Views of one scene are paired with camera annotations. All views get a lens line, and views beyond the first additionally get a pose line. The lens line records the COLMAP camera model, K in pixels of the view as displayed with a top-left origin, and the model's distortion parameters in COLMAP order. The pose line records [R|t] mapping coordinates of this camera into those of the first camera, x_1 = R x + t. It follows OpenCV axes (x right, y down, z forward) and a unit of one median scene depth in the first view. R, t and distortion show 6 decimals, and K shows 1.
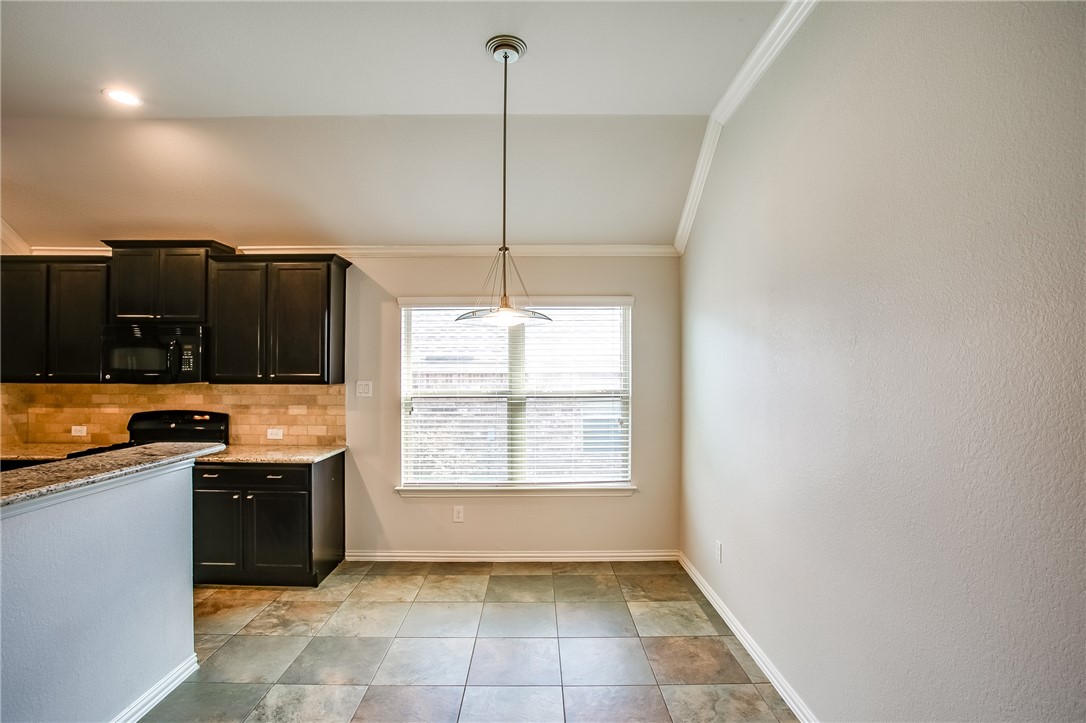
lens RADIAL K [[529.8, 0, 532.8], [0, 529.8, 367.5], [0, 0, 1]] dist [-0.075438, 0.033880]
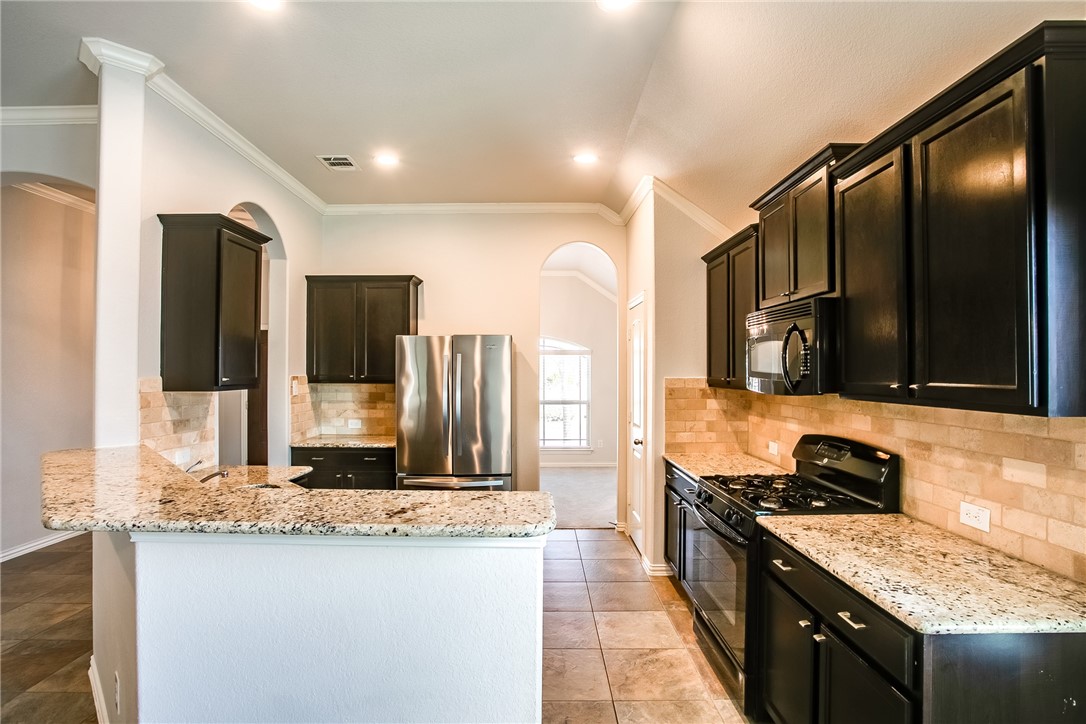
lens RADIAL K [[529.8, 0, 532.8], [0, 529.8, 368.0], [0, 0, 1]] dist [-0.075438, 0.033880]
pose [[-0.001920, -0.010470, -0.999943, -0.058267], [0.003146, 0.999940, -0.010476, 0.003713], [0.999993, -0.003166, -0.001887, 0.656644]]
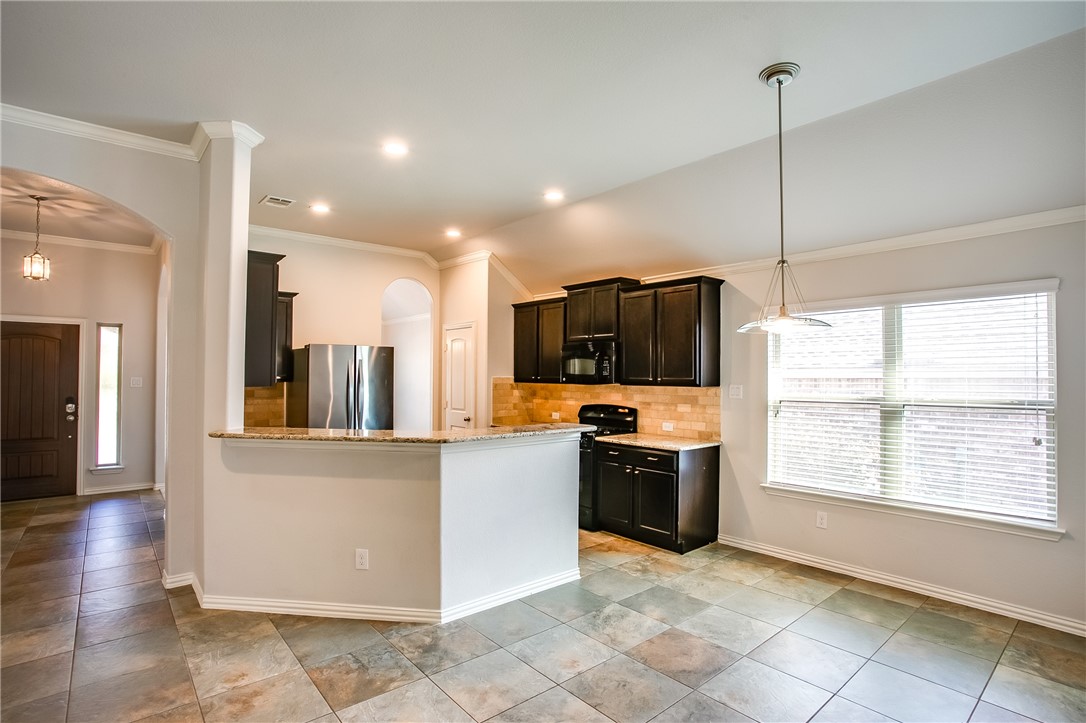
lens RADIAL K [[529.8, 0, 532.8], [0, 529.8, 367.5], [0, 0, 1]] dist [-0.075438, 0.033880]
pose [[0.640067, -0.009768, -0.768257, 0.272128], [0.001982, 0.999937, -0.011063, 0.001070], [0.768317, 0.005559, 0.640046, -0.043805]]
